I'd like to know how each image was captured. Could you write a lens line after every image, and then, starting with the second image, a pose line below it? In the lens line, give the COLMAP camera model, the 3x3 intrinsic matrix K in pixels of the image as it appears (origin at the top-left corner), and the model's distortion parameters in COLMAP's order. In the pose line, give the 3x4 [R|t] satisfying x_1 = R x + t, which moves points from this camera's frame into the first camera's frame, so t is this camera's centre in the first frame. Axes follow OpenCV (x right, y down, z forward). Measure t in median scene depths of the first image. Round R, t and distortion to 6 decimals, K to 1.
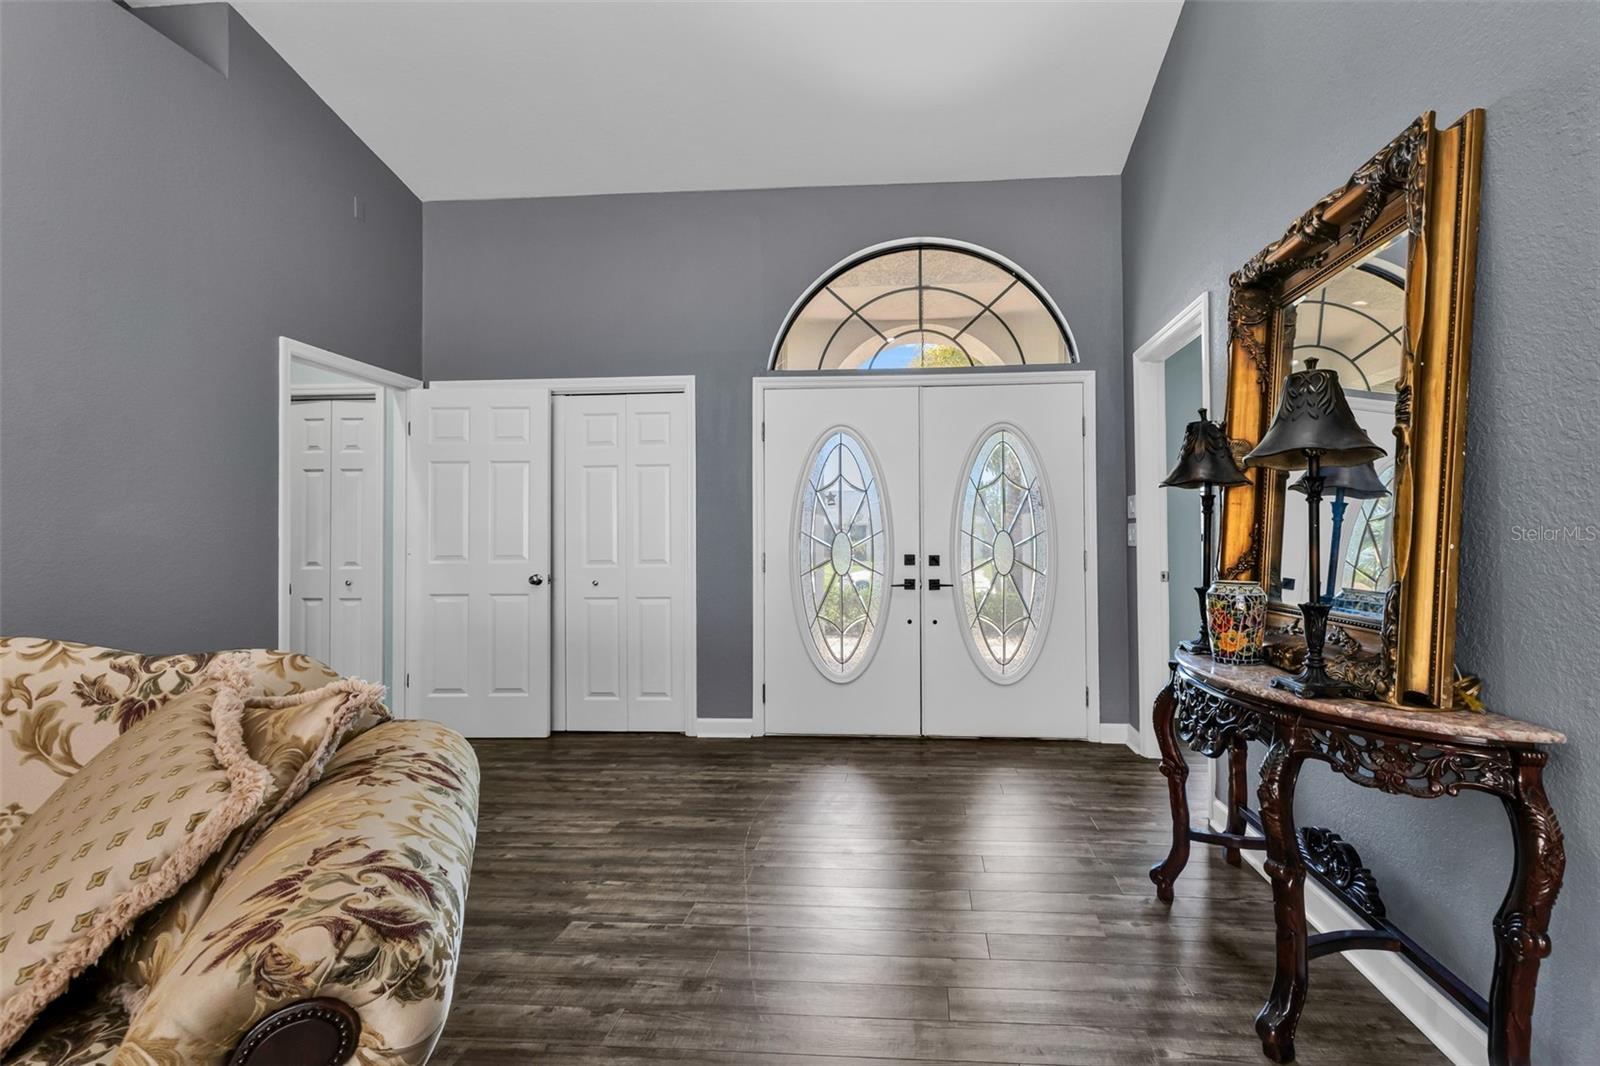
lens RADIAL K [[703.6, 0, 846.3], [0, 703.6, 532.7], [0, 0, 1]] dist [0.008901, -0.000212]
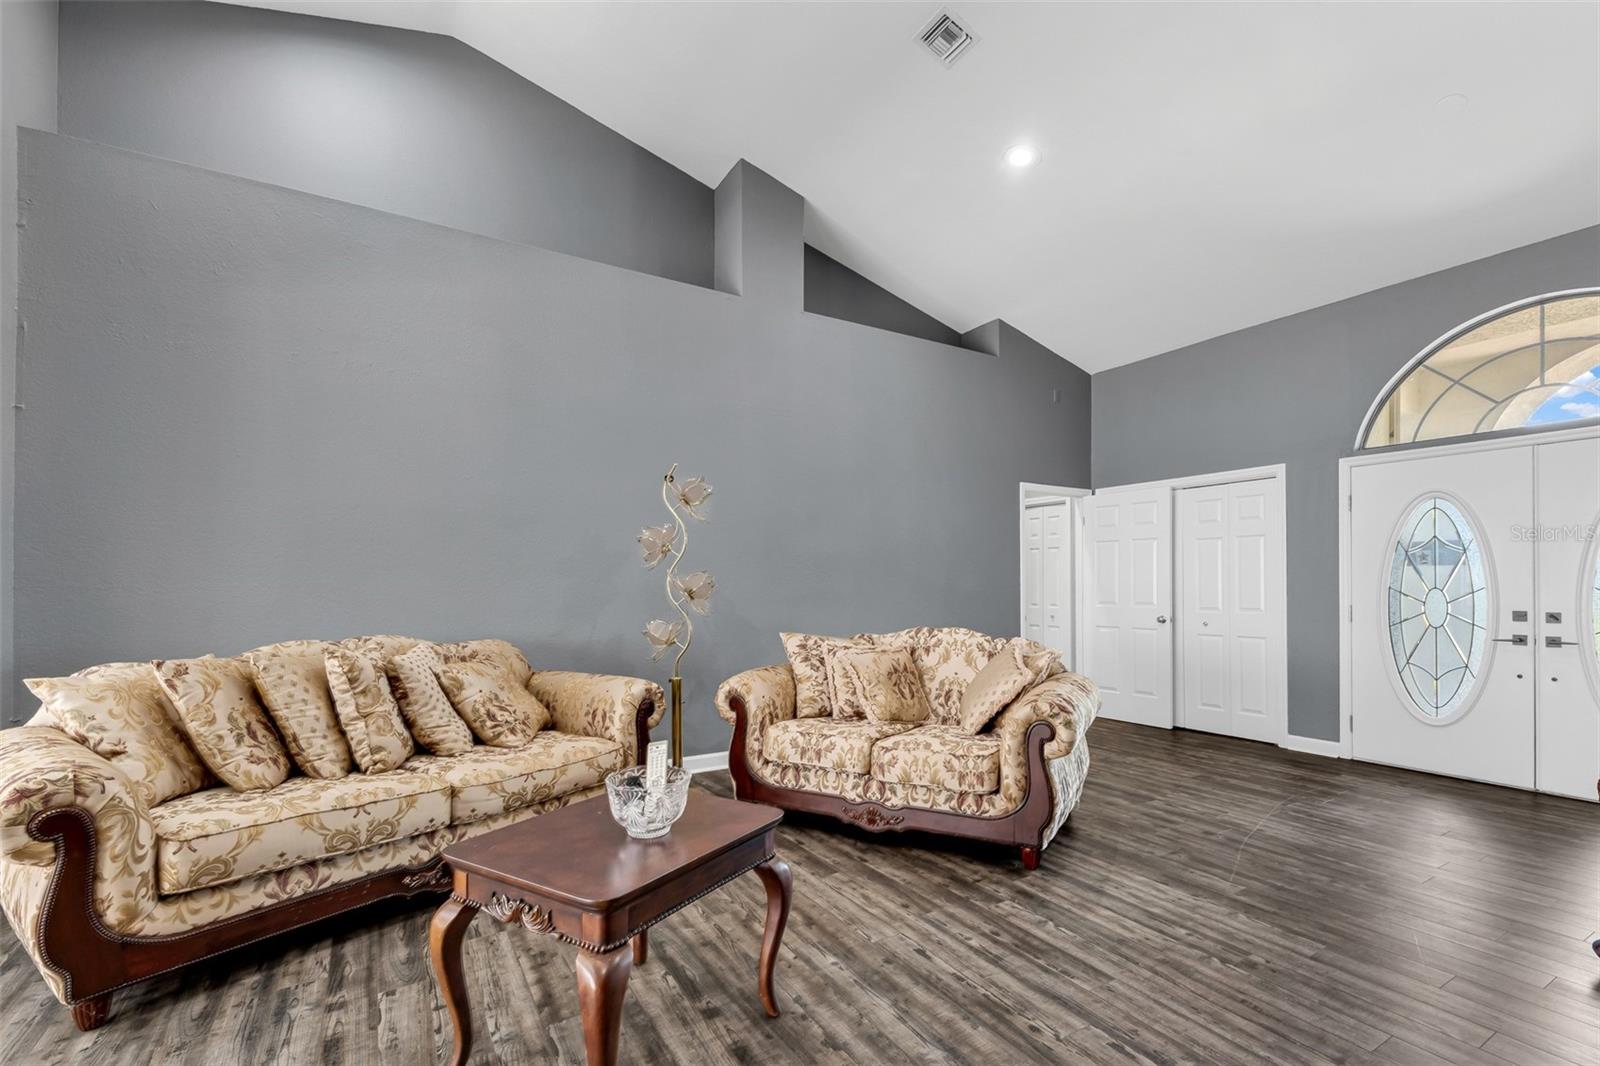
lens RADIAL K [[696.8, 0, 840.9], [0, 696.8, 576.2], [0, 0, 1]] dist [0.011001, -0.000176]
pose [[0.615373, -0.005316, -0.788218, 0.290777], [0.006400, 0.999978, -0.001747, -0.024262], [0.788210, -0.003970, 0.615393, -0.411869]]
